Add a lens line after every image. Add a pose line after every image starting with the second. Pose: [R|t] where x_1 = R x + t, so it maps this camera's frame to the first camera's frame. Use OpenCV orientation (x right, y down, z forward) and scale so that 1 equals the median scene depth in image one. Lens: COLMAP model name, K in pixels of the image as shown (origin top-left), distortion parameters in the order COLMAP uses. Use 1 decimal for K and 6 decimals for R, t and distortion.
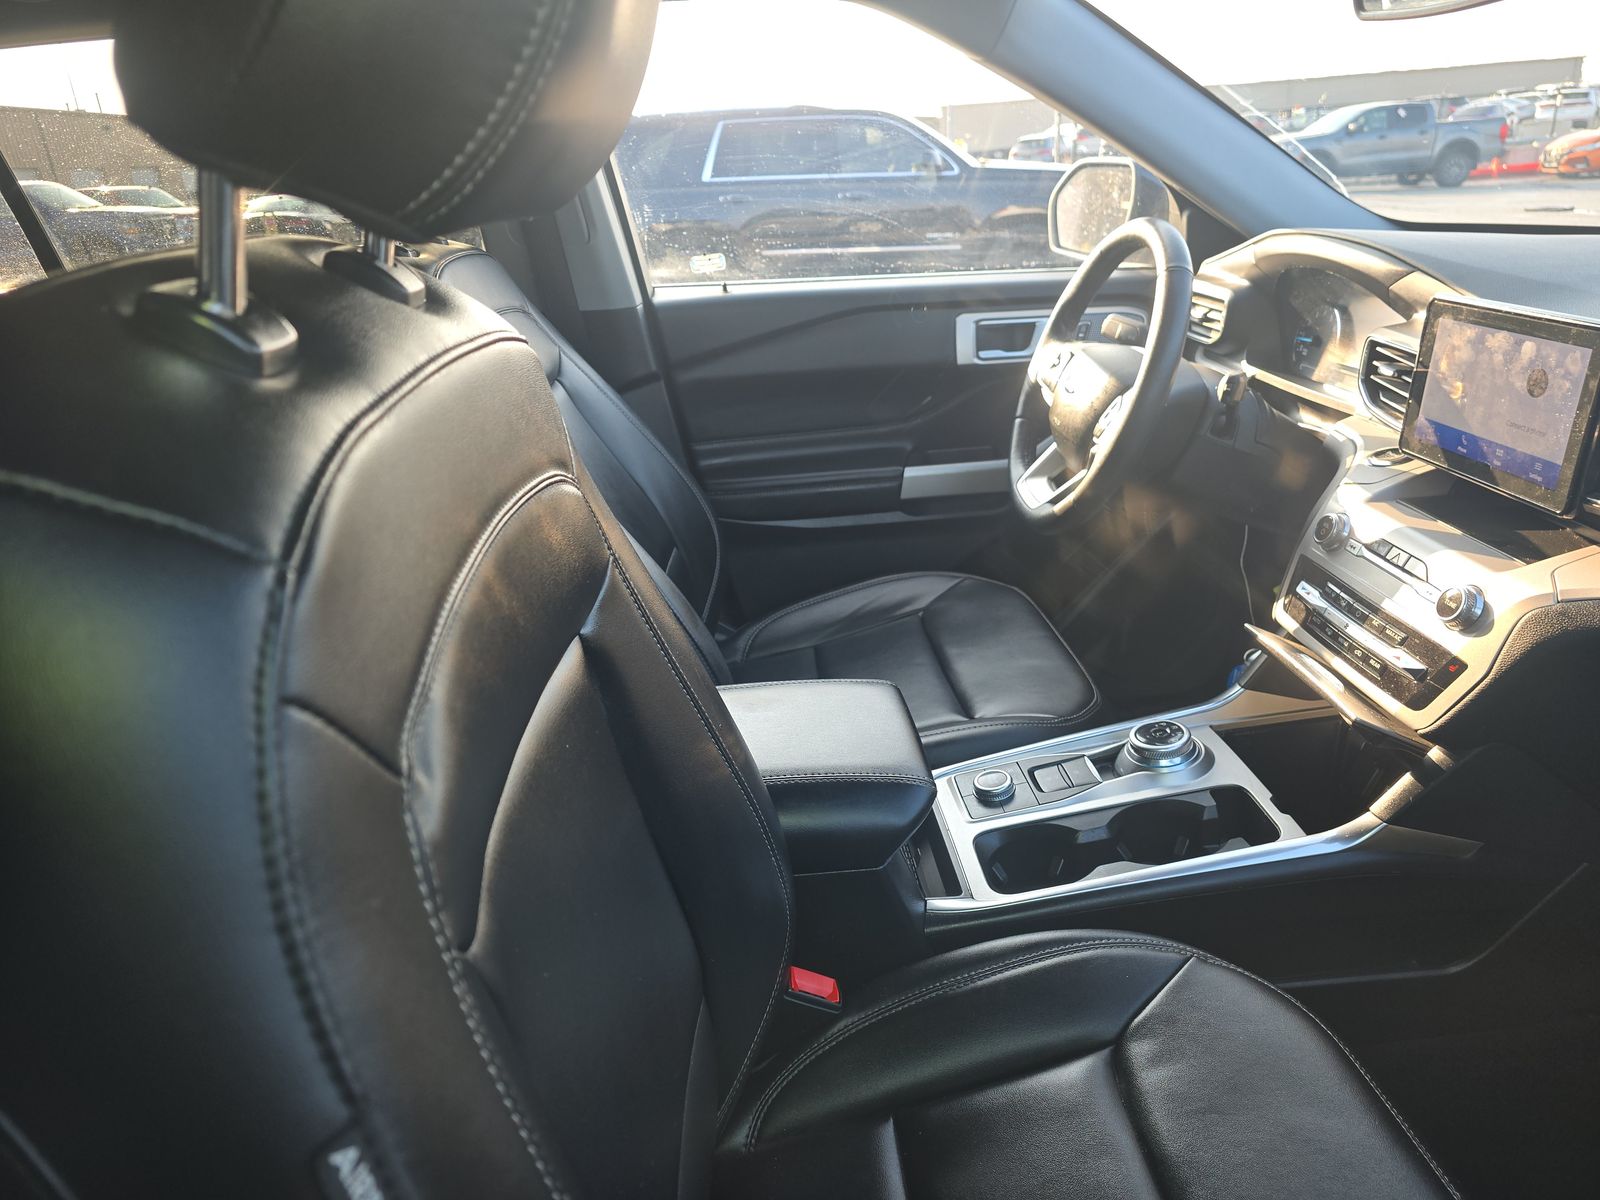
lens RADIAL K [[1088.3, 0, 800.0], [0, 1088.3, 600.0], [0, 0, 1]] dist [0.001307, -0.002020]
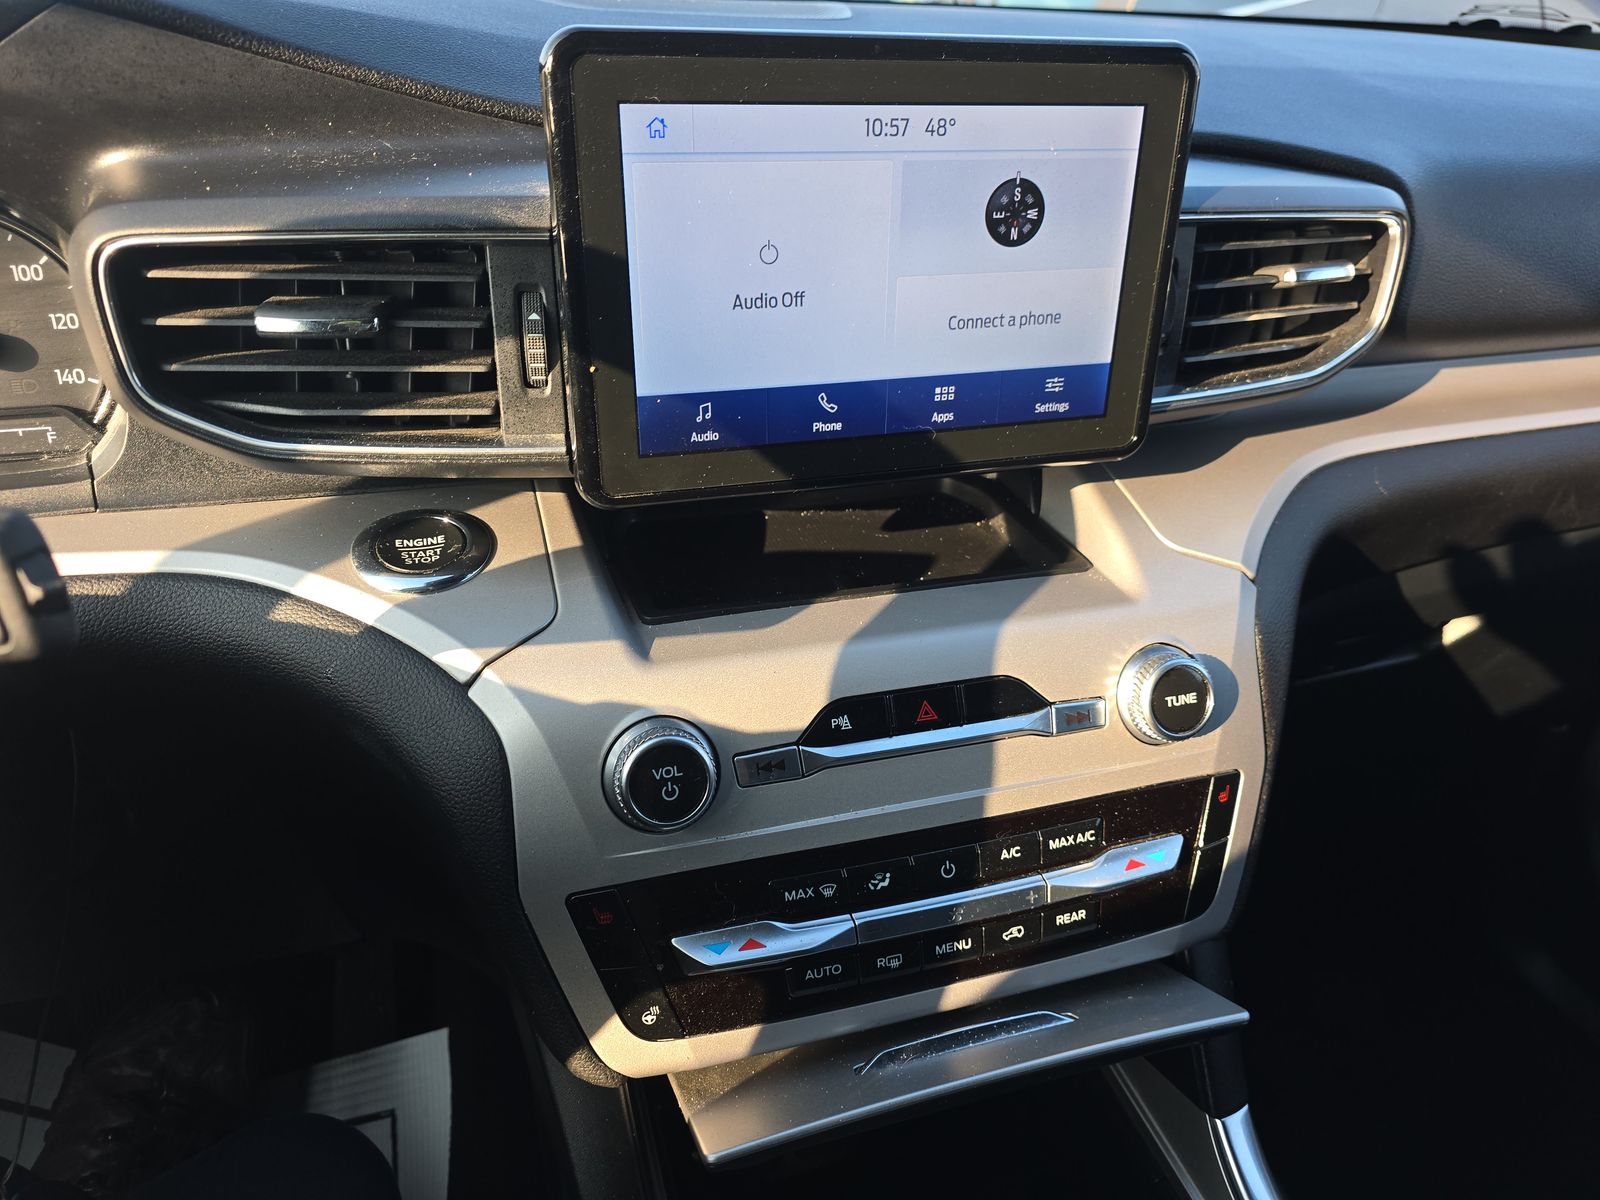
lens RADIAL K [[1088.3, 0, 800.0], [0, 1088.3, 600.0], [0, 0, 1]] dist [0.001307, -0.002020]
pose [[-0.217527, -0.429842, 0.876309, 0.225015], [0.354789, 0.801574, 0.481253, -0.287997], [-0.909289, 0.415590, -0.021861, 1.050623]]
